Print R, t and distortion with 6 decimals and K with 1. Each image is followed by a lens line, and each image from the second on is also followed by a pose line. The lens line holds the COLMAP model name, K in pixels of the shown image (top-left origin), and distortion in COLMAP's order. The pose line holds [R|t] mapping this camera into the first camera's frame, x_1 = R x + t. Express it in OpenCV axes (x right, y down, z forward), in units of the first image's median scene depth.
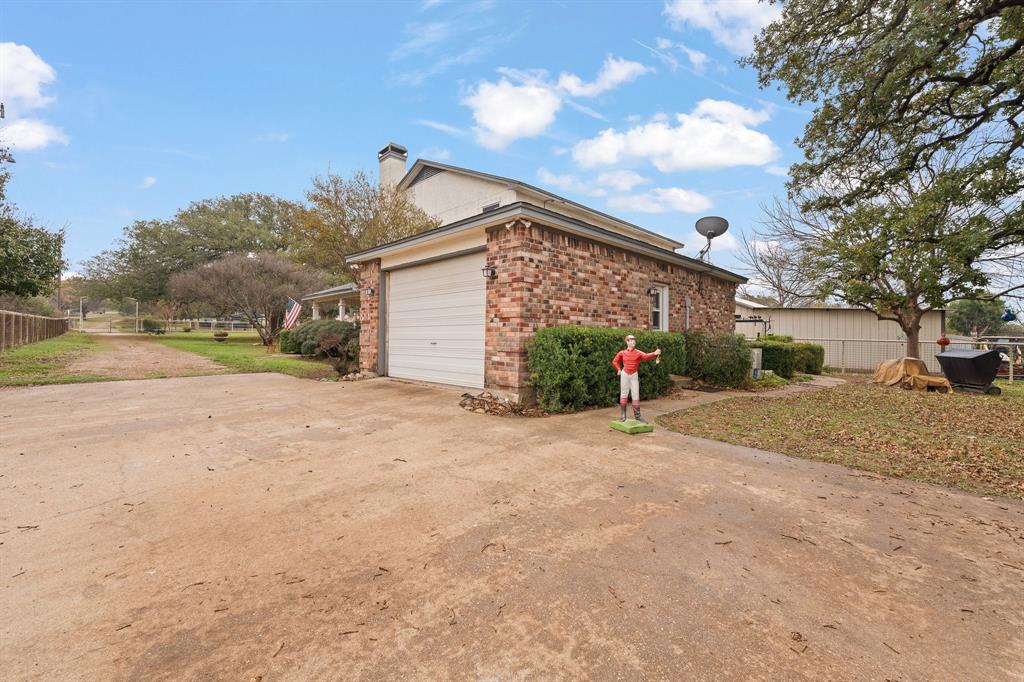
lens RADIAL K [[419.8, 0, 516.2], [0, 419.8, 339.6], [0, 0, 1]] dist [0.000894, -0.001427]
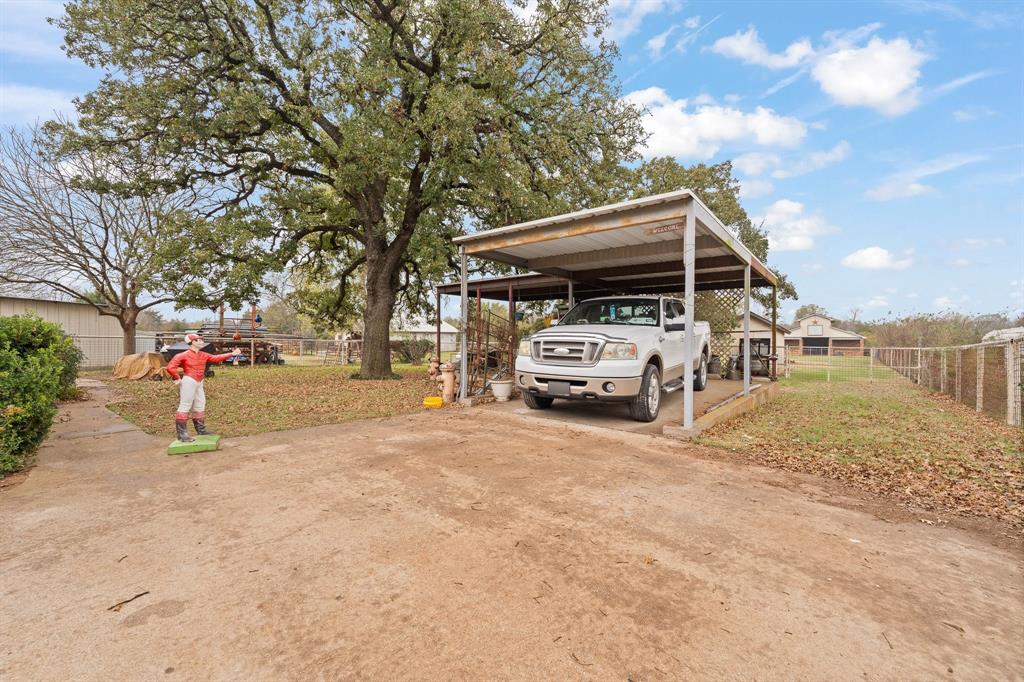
lens RADIAL K [[419.8, 0, 512.6], [0, 419.8, 339.9], [0, 0, 1]] dist [0.000894, -0.001427]
pose [[-0.105699, -0.017164, 0.994250, -0.986062], [0.003974, 0.999836, 0.017682, -0.015197], [-0.994390, 0.005820, -0.105614, 0.779586]]
